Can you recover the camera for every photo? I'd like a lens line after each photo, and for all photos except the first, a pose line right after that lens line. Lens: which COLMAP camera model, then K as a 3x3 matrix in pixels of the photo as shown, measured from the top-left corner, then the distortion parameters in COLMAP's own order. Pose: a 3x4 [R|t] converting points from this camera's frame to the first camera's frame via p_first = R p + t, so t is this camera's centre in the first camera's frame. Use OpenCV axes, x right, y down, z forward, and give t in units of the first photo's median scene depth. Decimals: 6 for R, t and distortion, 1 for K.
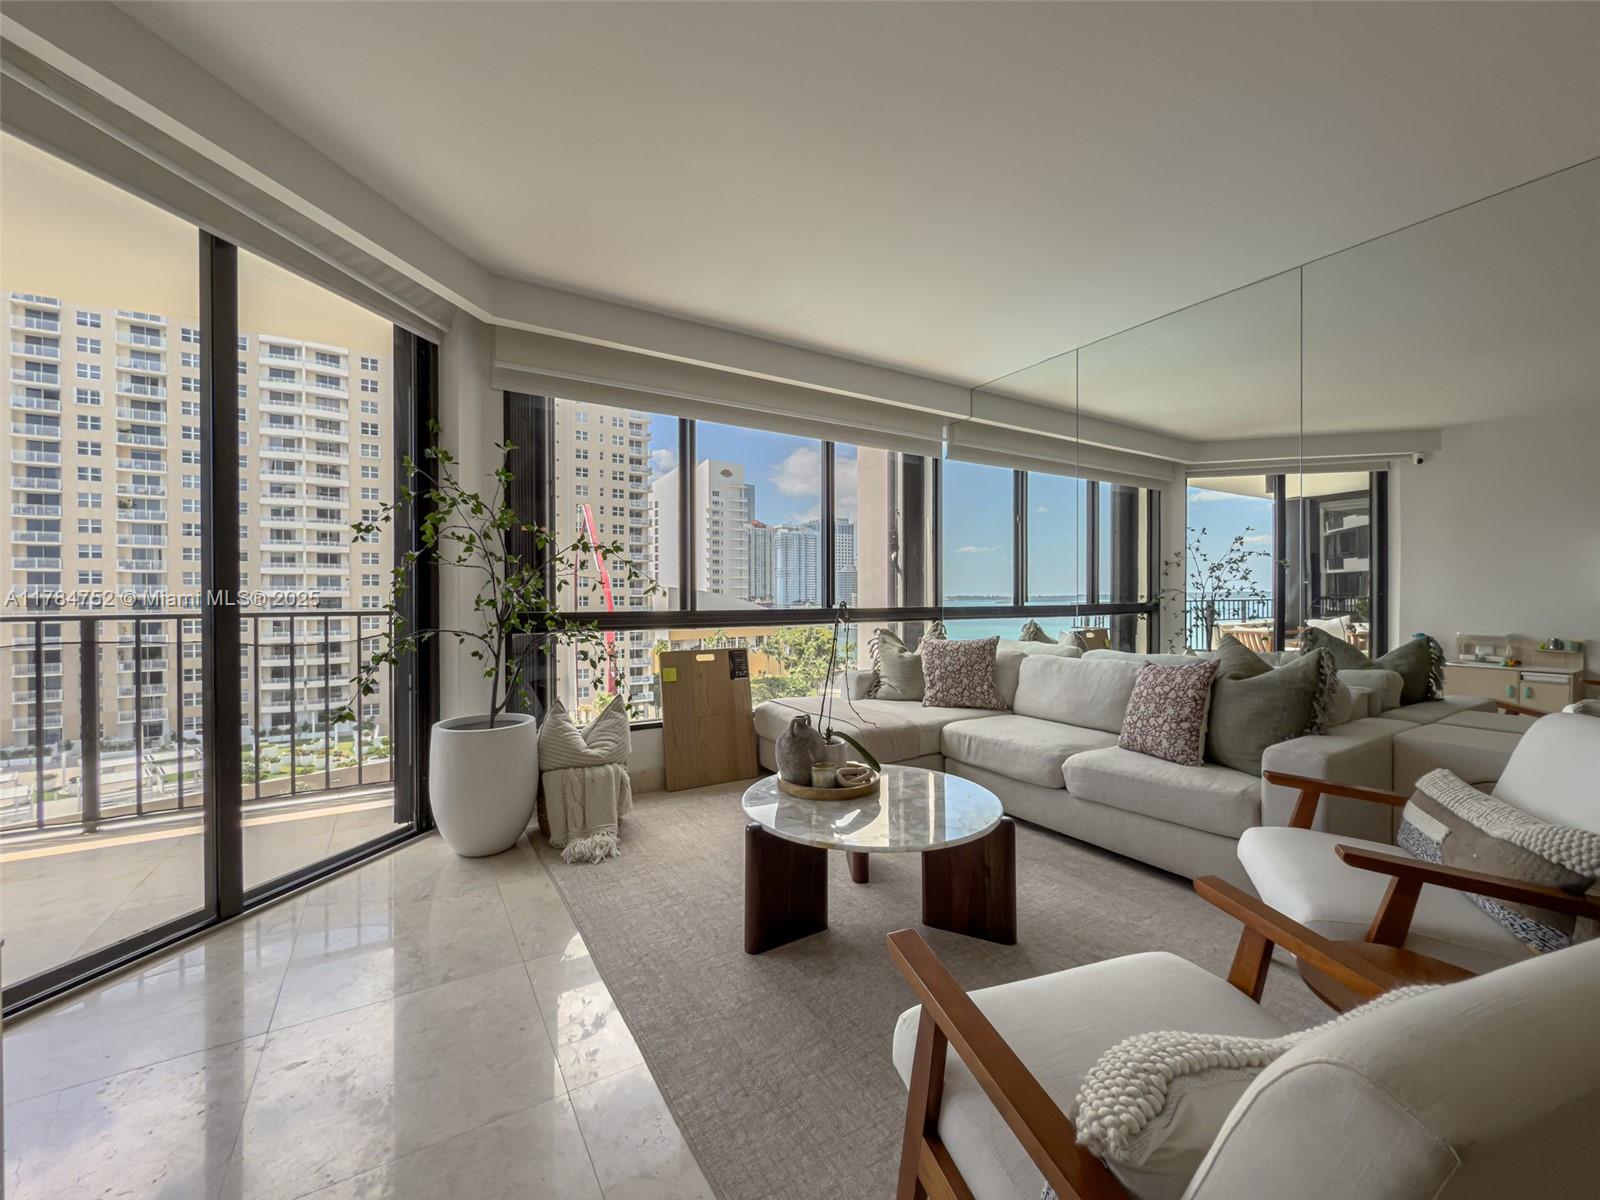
lens RADIAL K [[641.8, 0, 804.9], [0, 641.8, 601.1], [0, 0, 1]] dist [-0.002566, 0.000339]
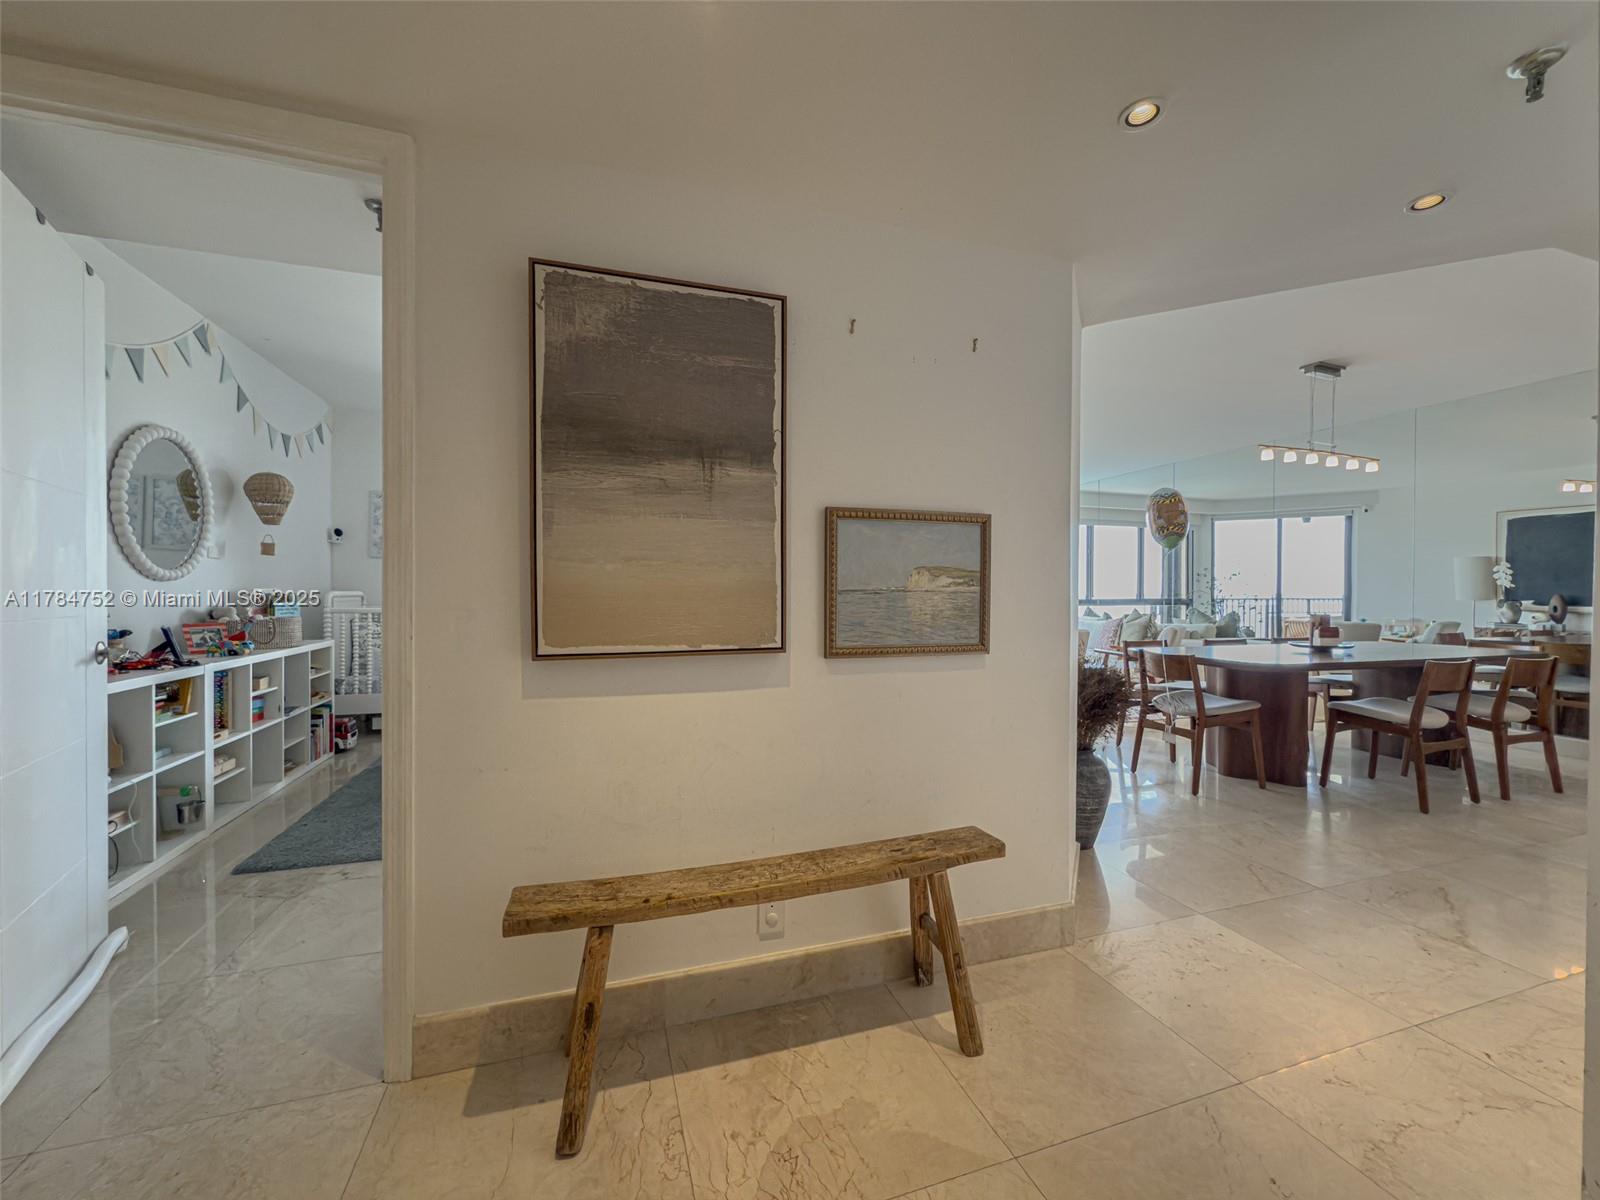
lens RADIAL K [[641.8, 0, 804.9], [0, 641.8, 601.1], [0, 0, 1]] dist [-0.002566, 0.000339]
pose [[0.971428, 0.010144, -0.237116, -0.030053], [-0.009020, 0.999942, 0.005826, 0.014959], [0.237162, -0.003521, 0.971464, -1.390116]]
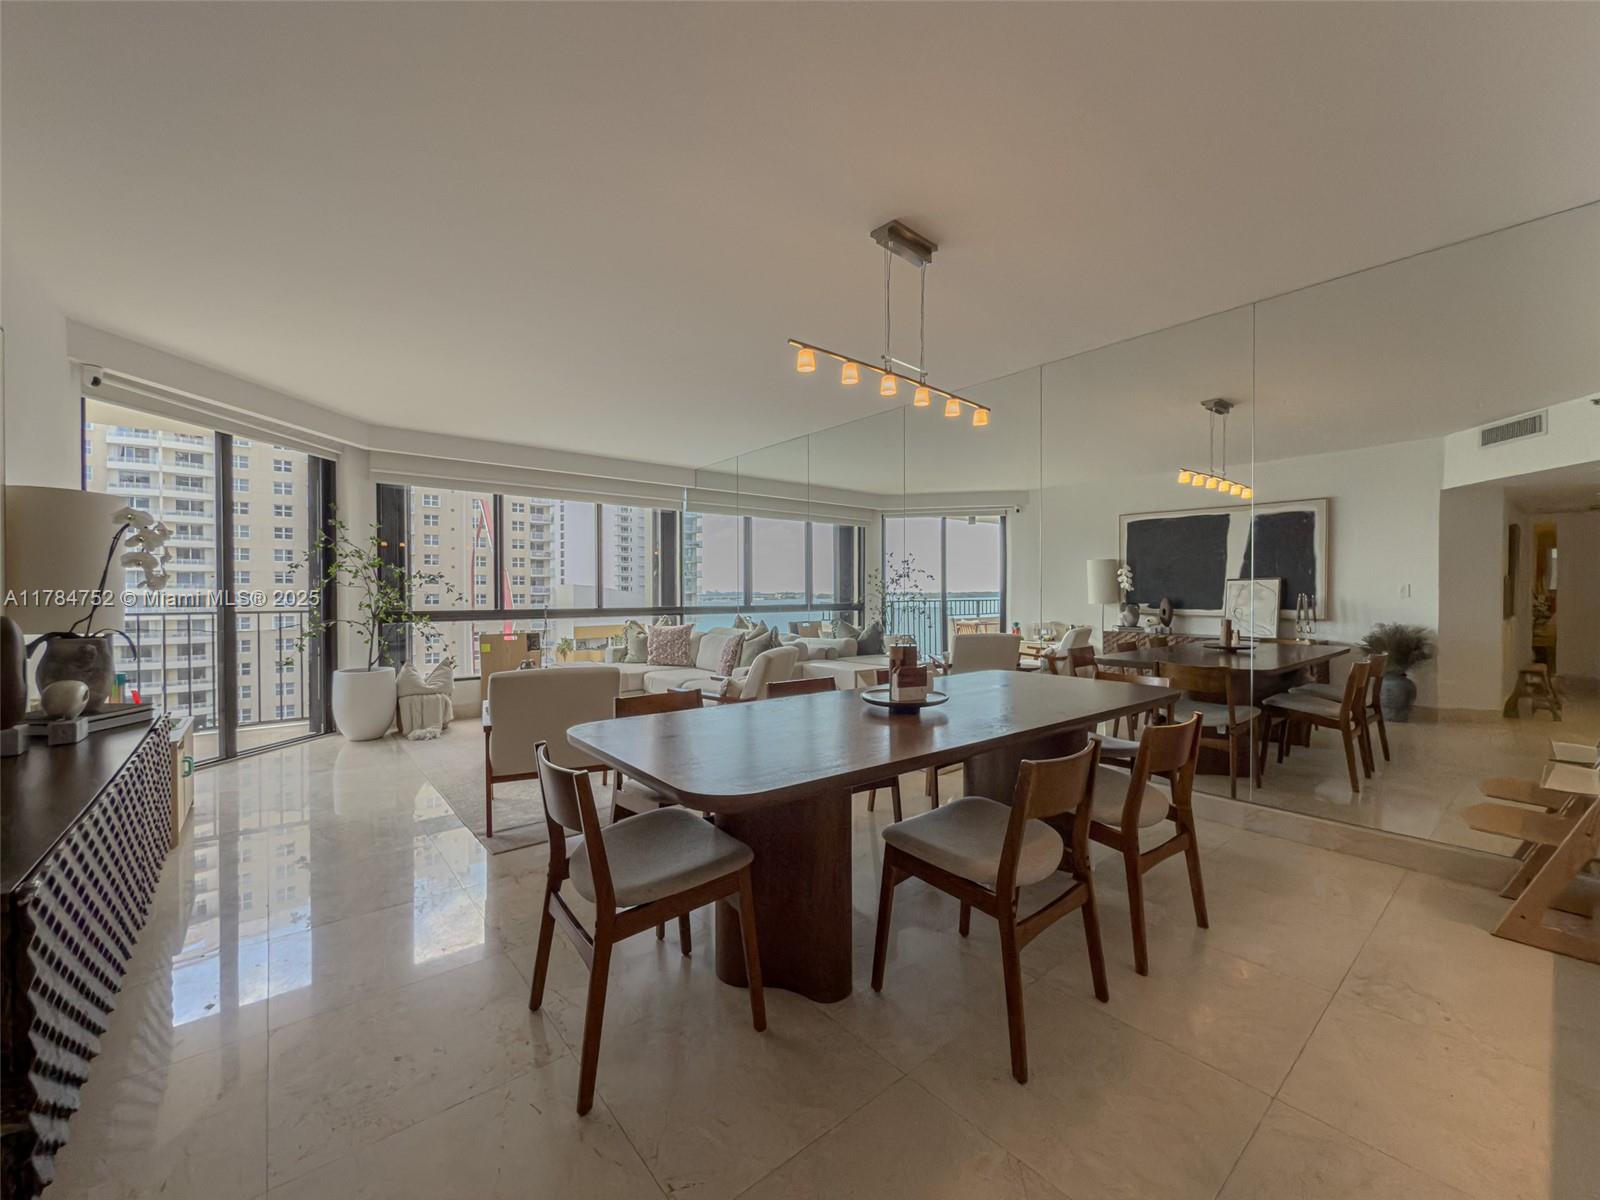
lens RADIAL K [[641.8, 0, 804.9], [0, 641.8, 601.1], [0, 0, 1]] dist [-0.002566, 0.000339]
pose [[0.991465, -0.001352, 0.130366, 0.387843], [0.000804, 0.999991, 0.004253, -0.013720], [-0.130370, -0.004112, 0.991457, -0.746303]]
